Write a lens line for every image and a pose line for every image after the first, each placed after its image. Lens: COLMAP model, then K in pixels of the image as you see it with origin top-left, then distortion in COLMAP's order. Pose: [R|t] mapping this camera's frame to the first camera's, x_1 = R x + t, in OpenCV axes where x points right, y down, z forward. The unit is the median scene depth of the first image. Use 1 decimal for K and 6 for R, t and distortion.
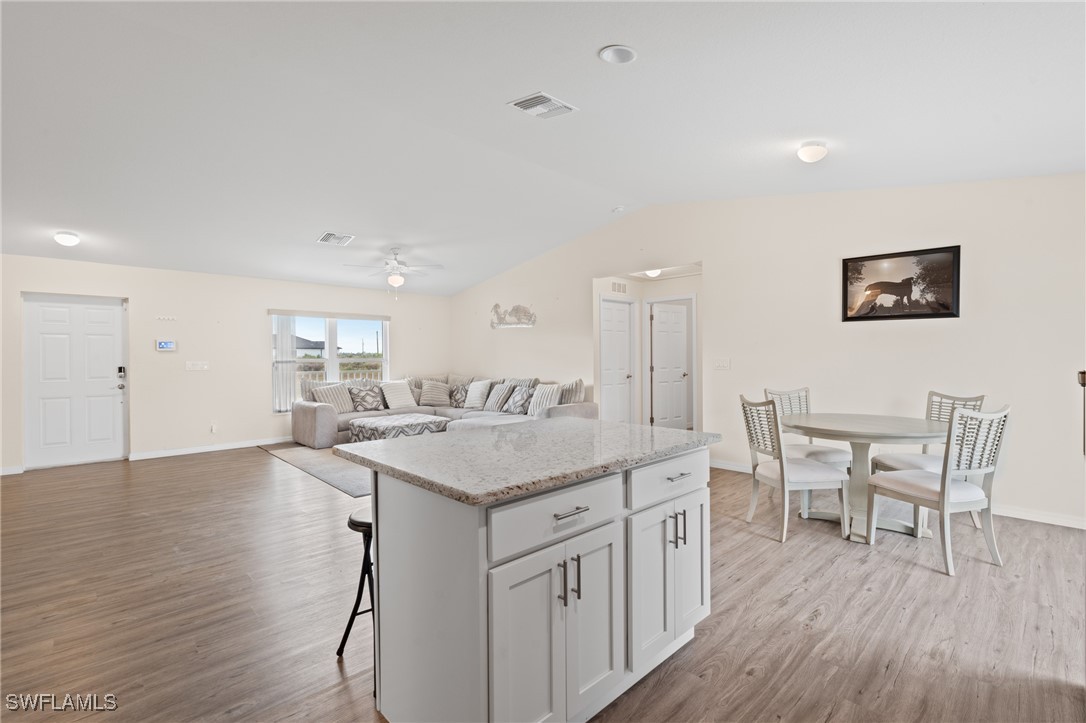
lens RADIAL K [[488.6, 0, 545.3], [0, 488.6, 357.9], [0, 0, 1]] dist [-0.009743, 0.003632]
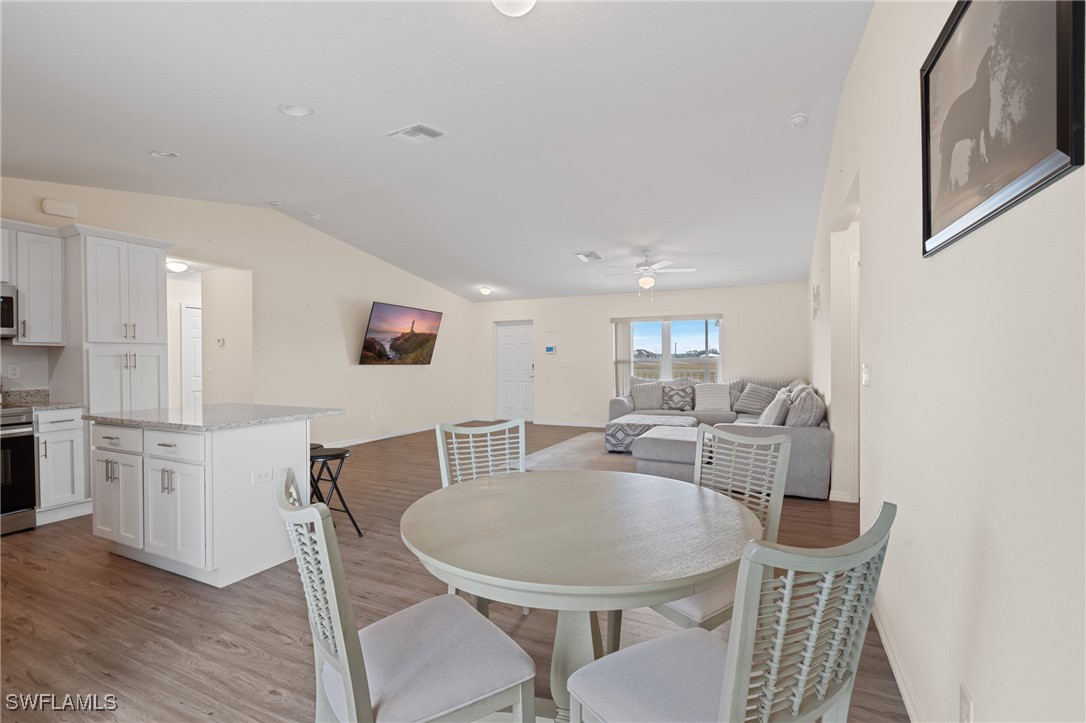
lens RADIAL K [[488.6, 0, 541.7], [0, 488.6, 361.1], [0, 0, 1]] dist [-0.009743, 0.003632]
pose [[0.348266, 0.008704, -0.937355, 0.836317], [0.001947, 0.999948, 0.010008, -0.007034], [0.937394, -0.005311, 0.348231, 0.641692]]
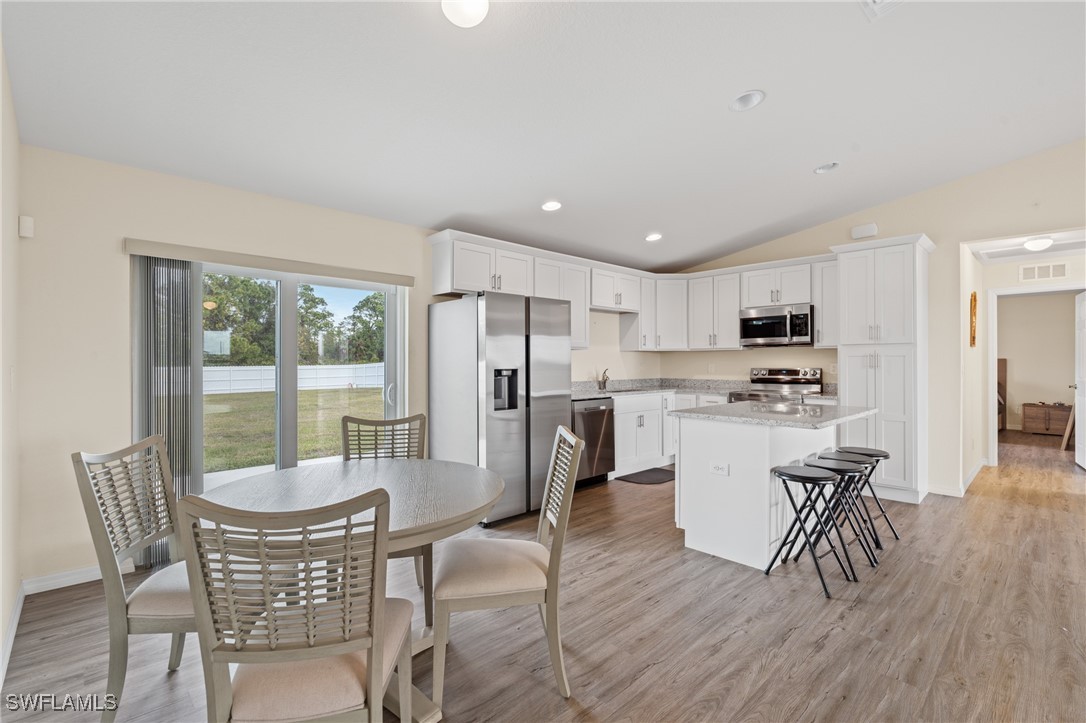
lens RADIAL K [[488.6, 0, 548.8], [0, 488.6, 362.1], [0, 0, 1]] dist [-0.009743, 0.003632]
pose [[-0.999974, 0.006793, -0.002486, 0.350044], [0.006789, 0.999975, 0.001847, -0.003701], [0.002499, 0.001830, -0.999995, 1.208771]]
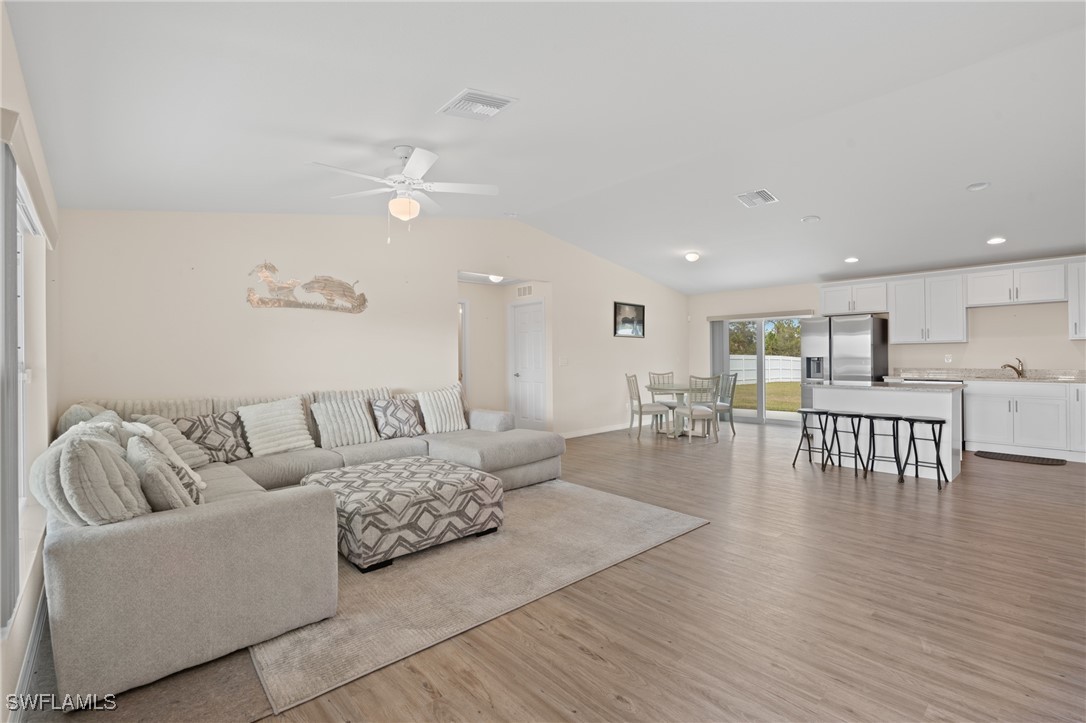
lens RADIAL K [[488.6, 0, 543.6], [0, 488.6, 354.7], [0, 0, 1]] dist [-0.009743, 0.003632]
pose [[0.025608, 0.009188, 0.999630, -1.191884], [0.010076, 0.999905, -0.009448, 0.006557], [-0.999621, 0.010314, 0.025513, 1.221740]]
